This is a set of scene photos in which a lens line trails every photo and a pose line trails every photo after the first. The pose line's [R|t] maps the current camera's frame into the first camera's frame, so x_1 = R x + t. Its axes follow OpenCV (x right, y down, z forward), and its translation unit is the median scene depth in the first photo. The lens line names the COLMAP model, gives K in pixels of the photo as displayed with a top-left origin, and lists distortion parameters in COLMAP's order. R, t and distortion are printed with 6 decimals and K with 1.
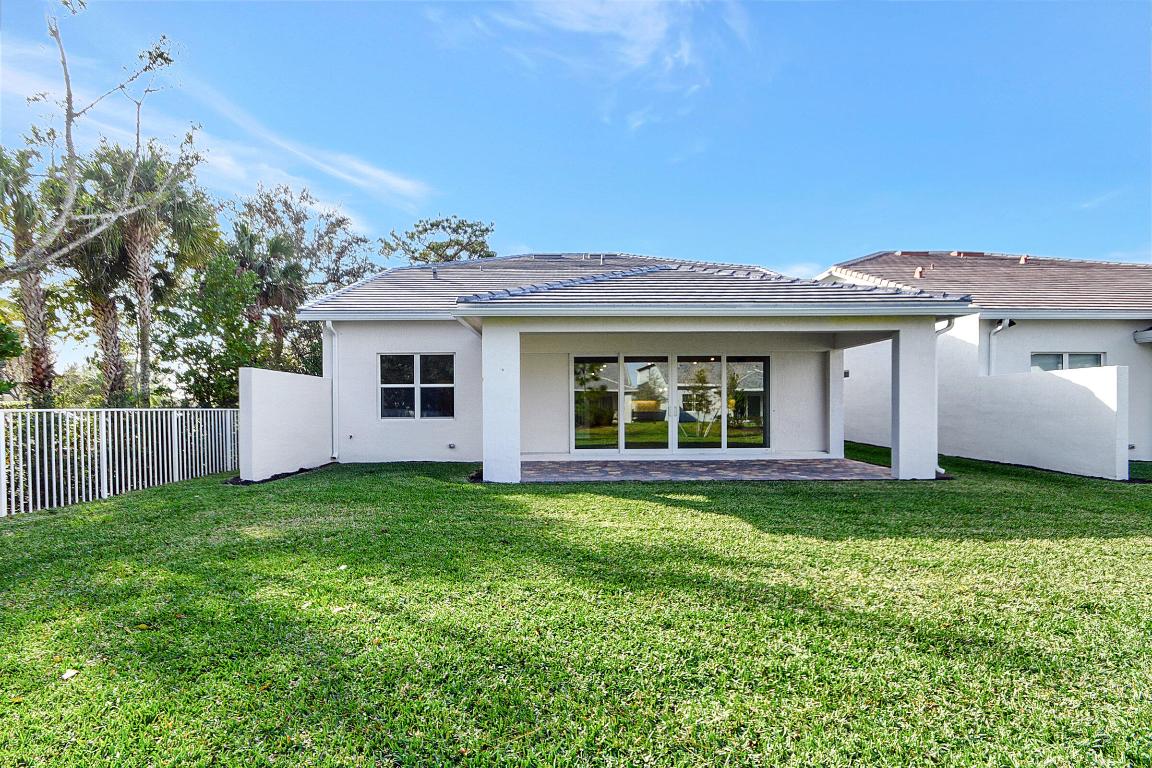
lens RADIAL K [[521.6, 0, 571.2], [0, 521.6, 415.1], [0, 0, 1]] dist [0.001354, 0.000026]
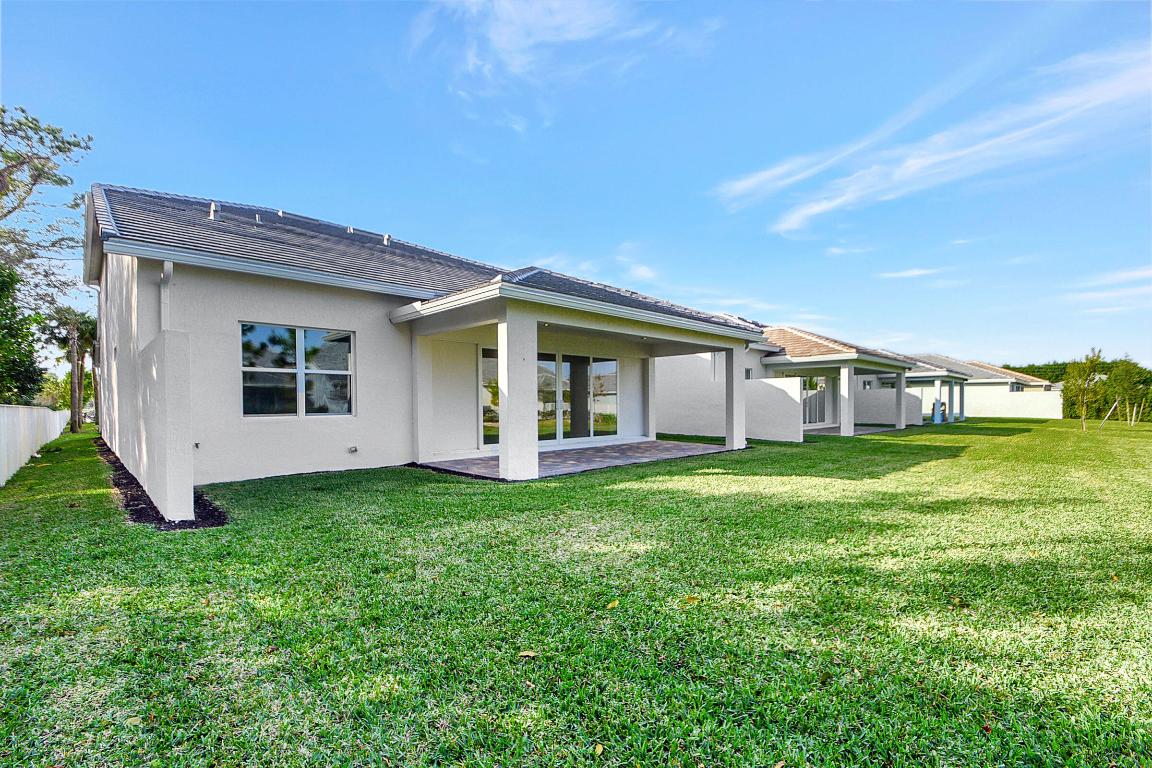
lens RADIAL K [[517.1, 0, 575.1], [0, 517.1, 397.2], [0, 0, 1]] dist [0.000783, -0.000001]
pose [[0.730055, 0.008963, 0.683329, -0.515791], [0.014159, 0.999501, -0.028237, 0.007129], [-0.683242, 0.030289, 0.729564, 0.195089]]
